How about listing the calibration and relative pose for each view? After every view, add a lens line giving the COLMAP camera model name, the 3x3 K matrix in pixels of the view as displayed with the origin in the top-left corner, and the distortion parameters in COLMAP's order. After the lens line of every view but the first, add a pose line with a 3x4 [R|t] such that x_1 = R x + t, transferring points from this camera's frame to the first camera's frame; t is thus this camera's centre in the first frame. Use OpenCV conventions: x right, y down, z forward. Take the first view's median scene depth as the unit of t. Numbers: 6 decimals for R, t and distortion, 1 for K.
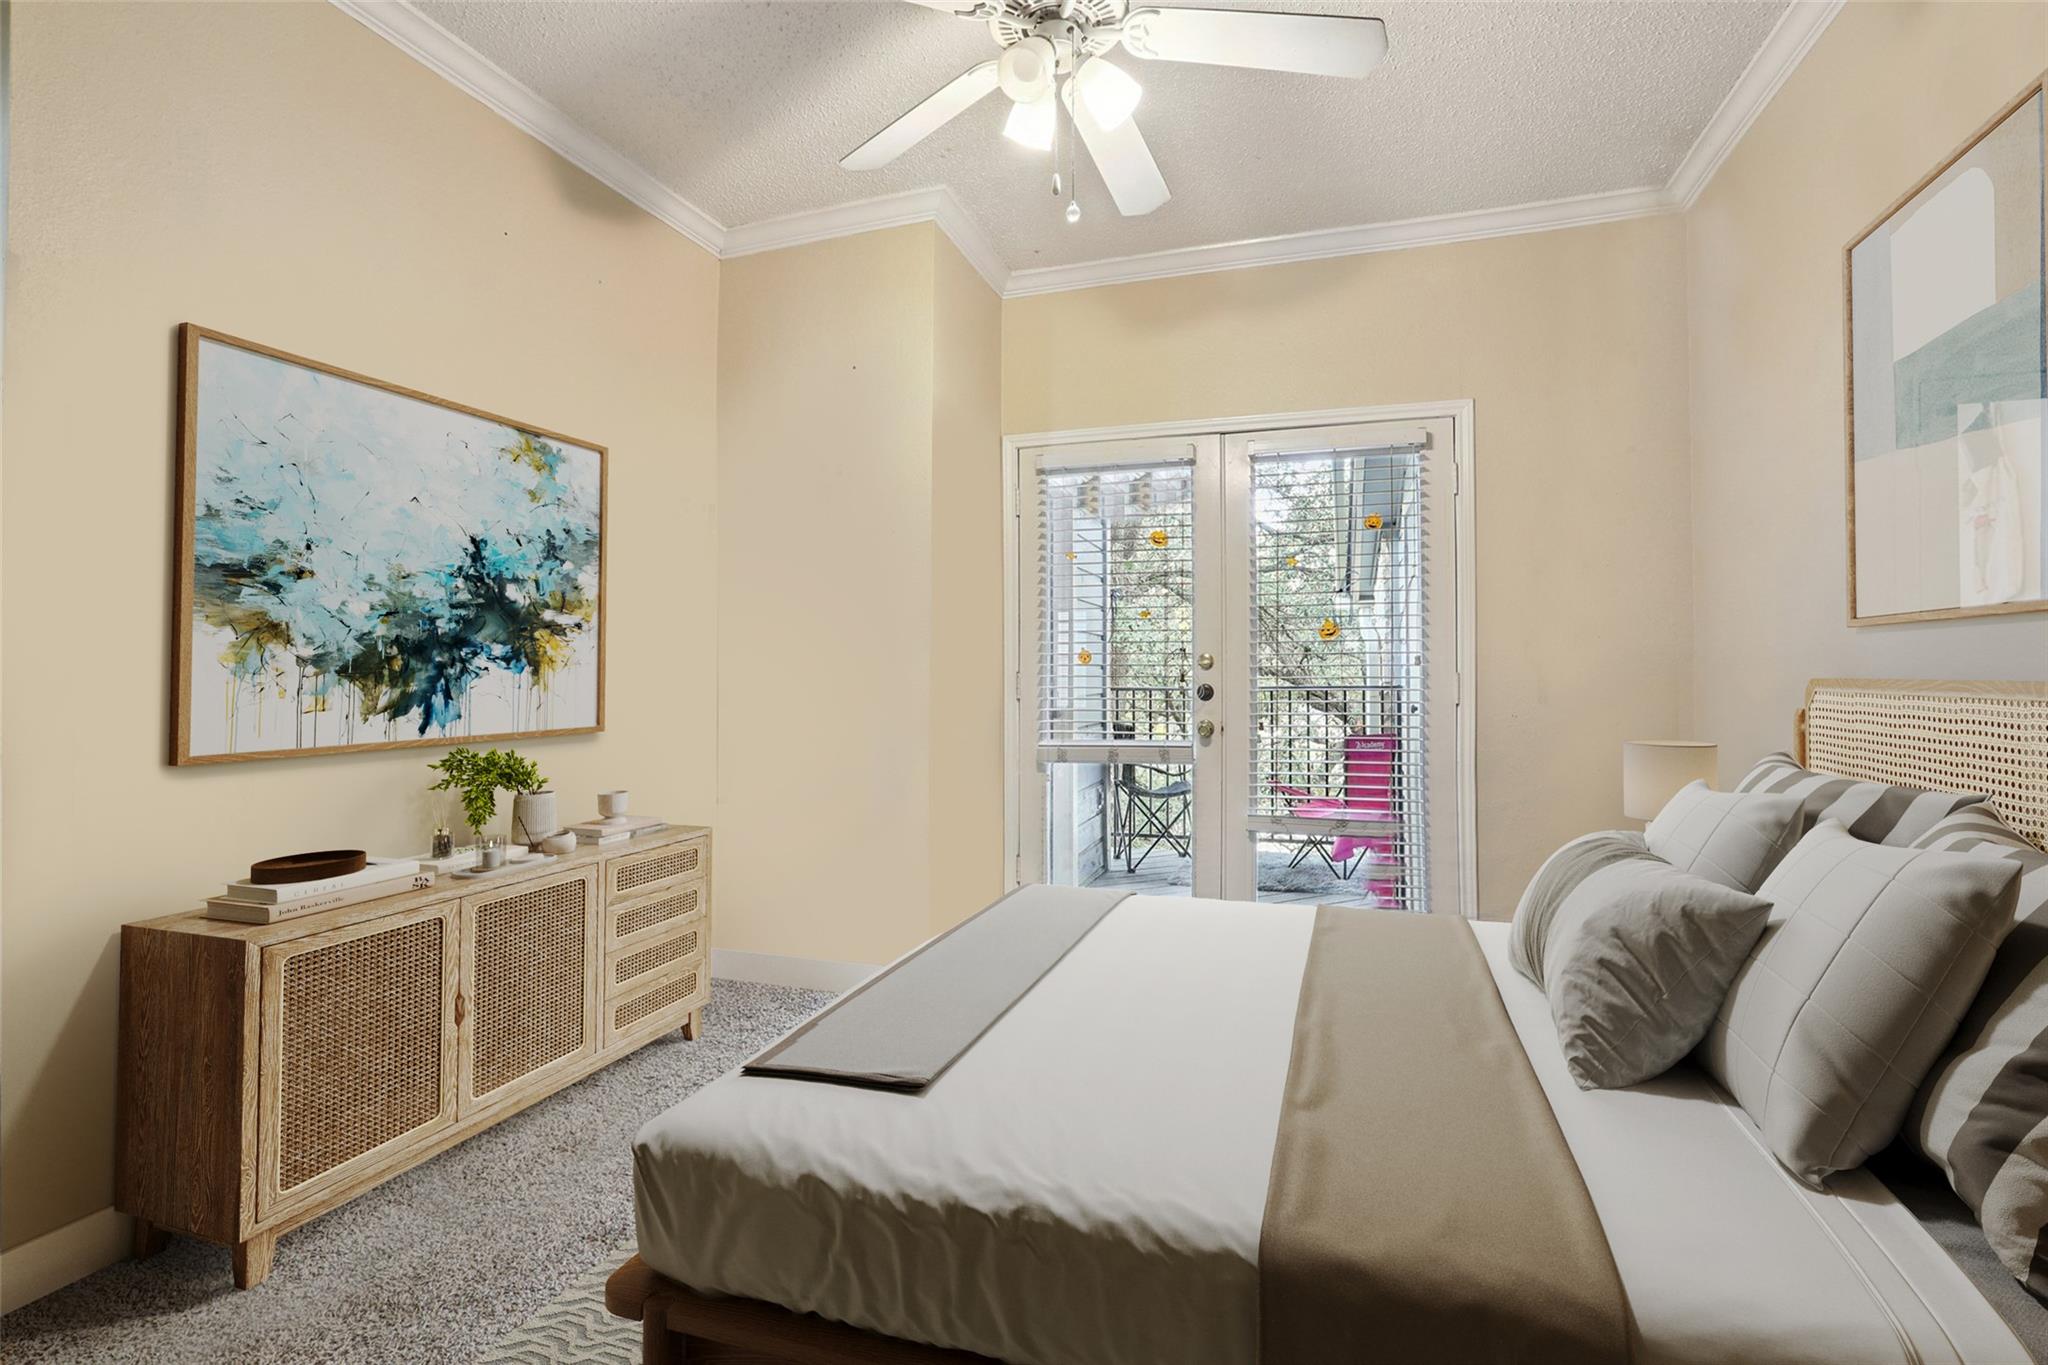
lens RADIAL K [[942.6, 0, 1011.8], [0, 942.6, 680.2], [0, 0, 1]] dist [-0.085364, 0.040807]
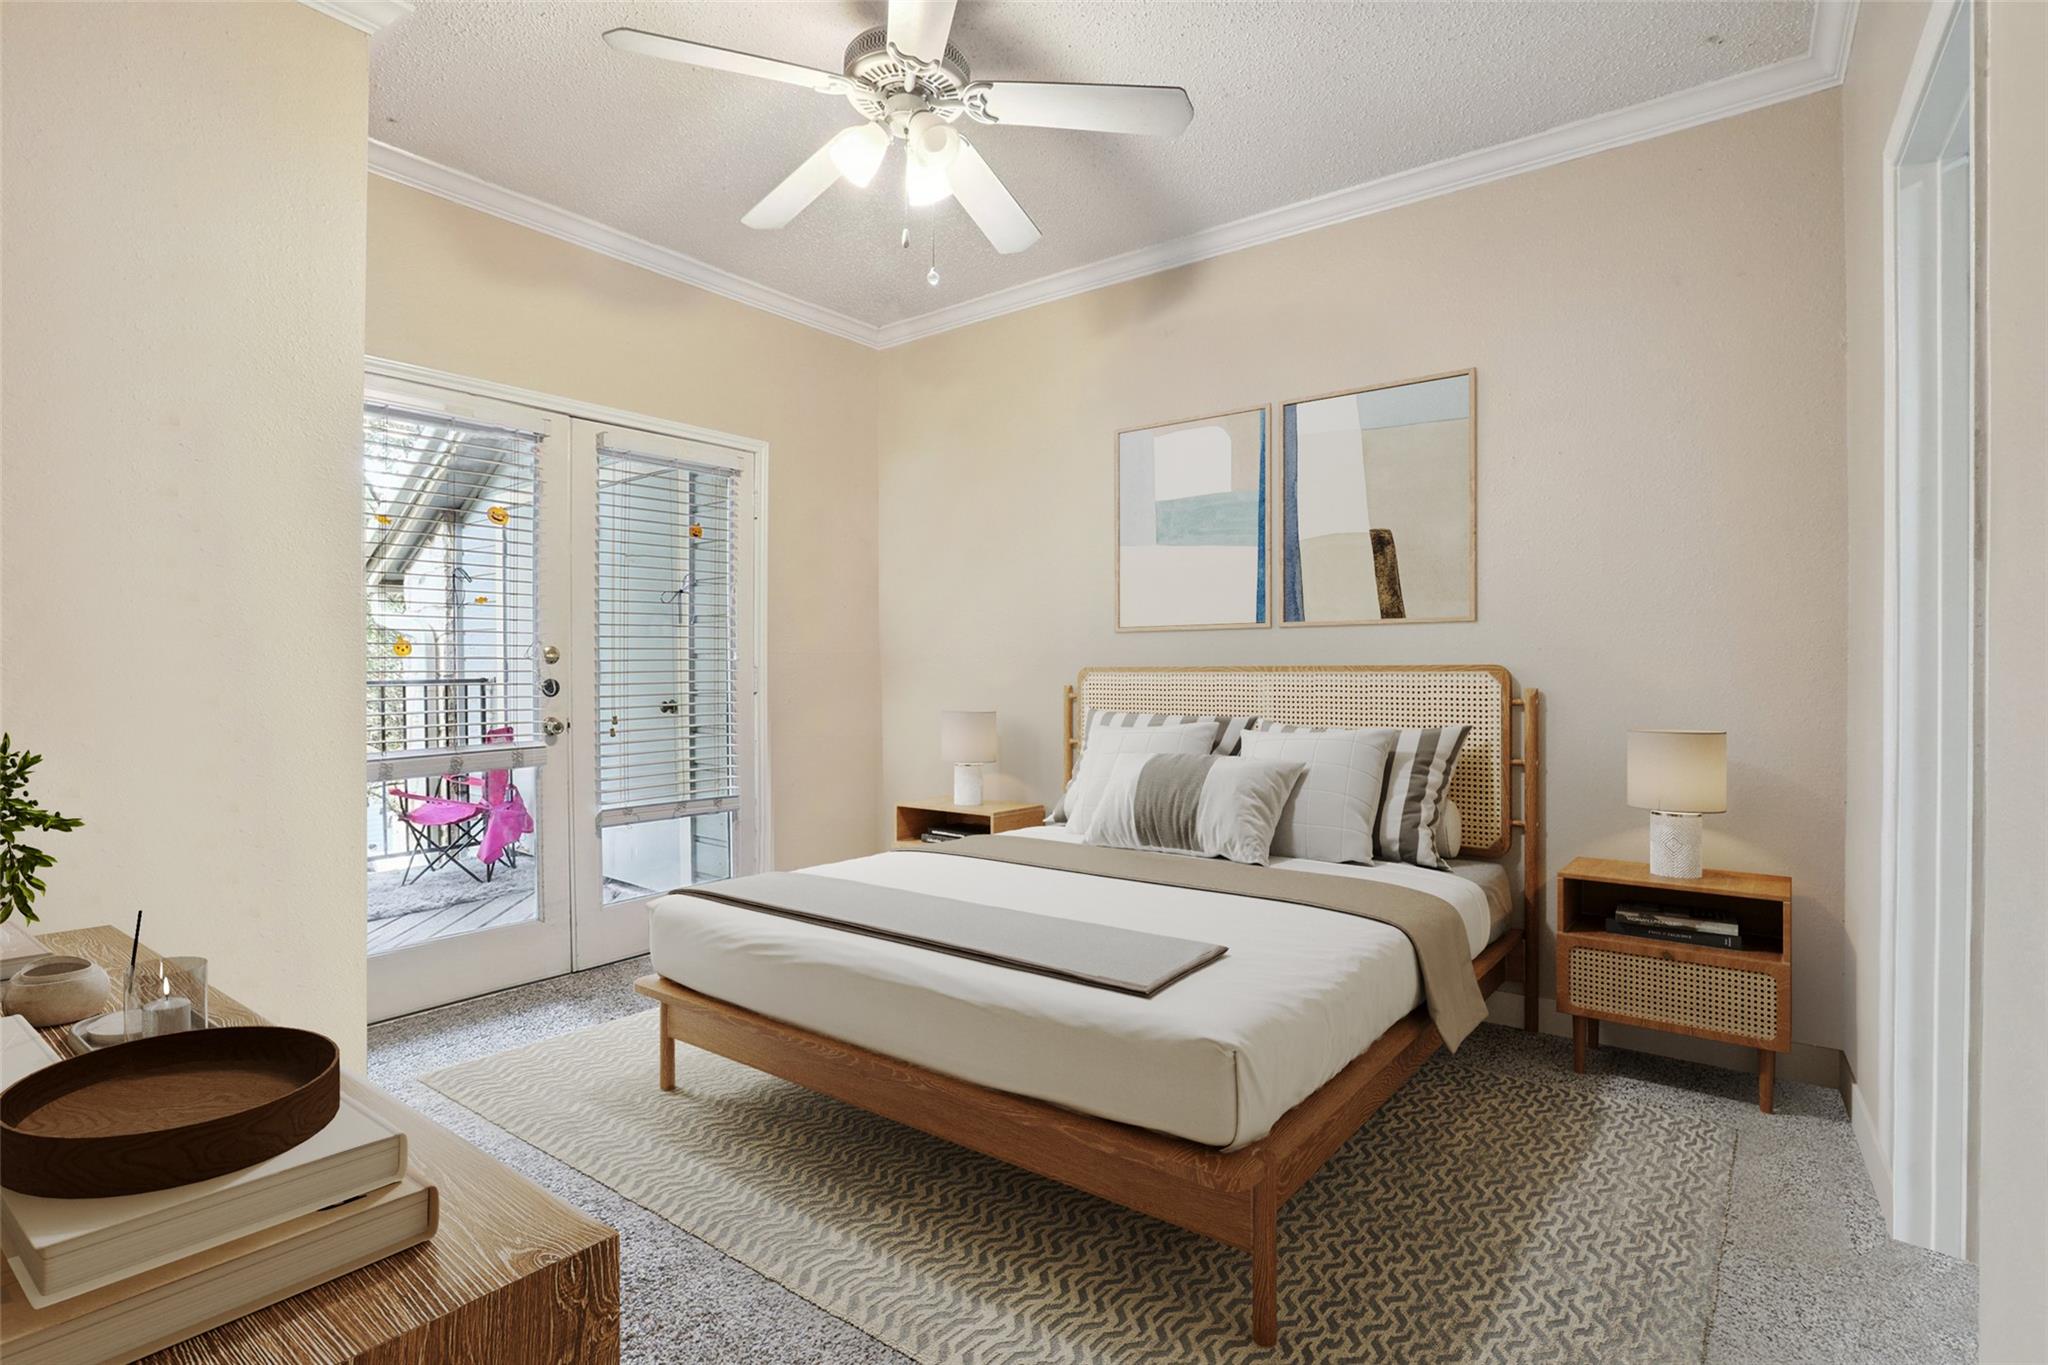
lens RADIAL K [[942.6, 0, 1011.8], [0, 942.6, 680.2], [0, 0, 1]] dist [-0.085364, 0.040807]
pose [[0.308884, -0.013098, 0.951010, -0.536587], [0.004970, 0.999914, 0.012157, -0.003563], [-0.951087, 0.000971, 0.308922, 0.281150]]
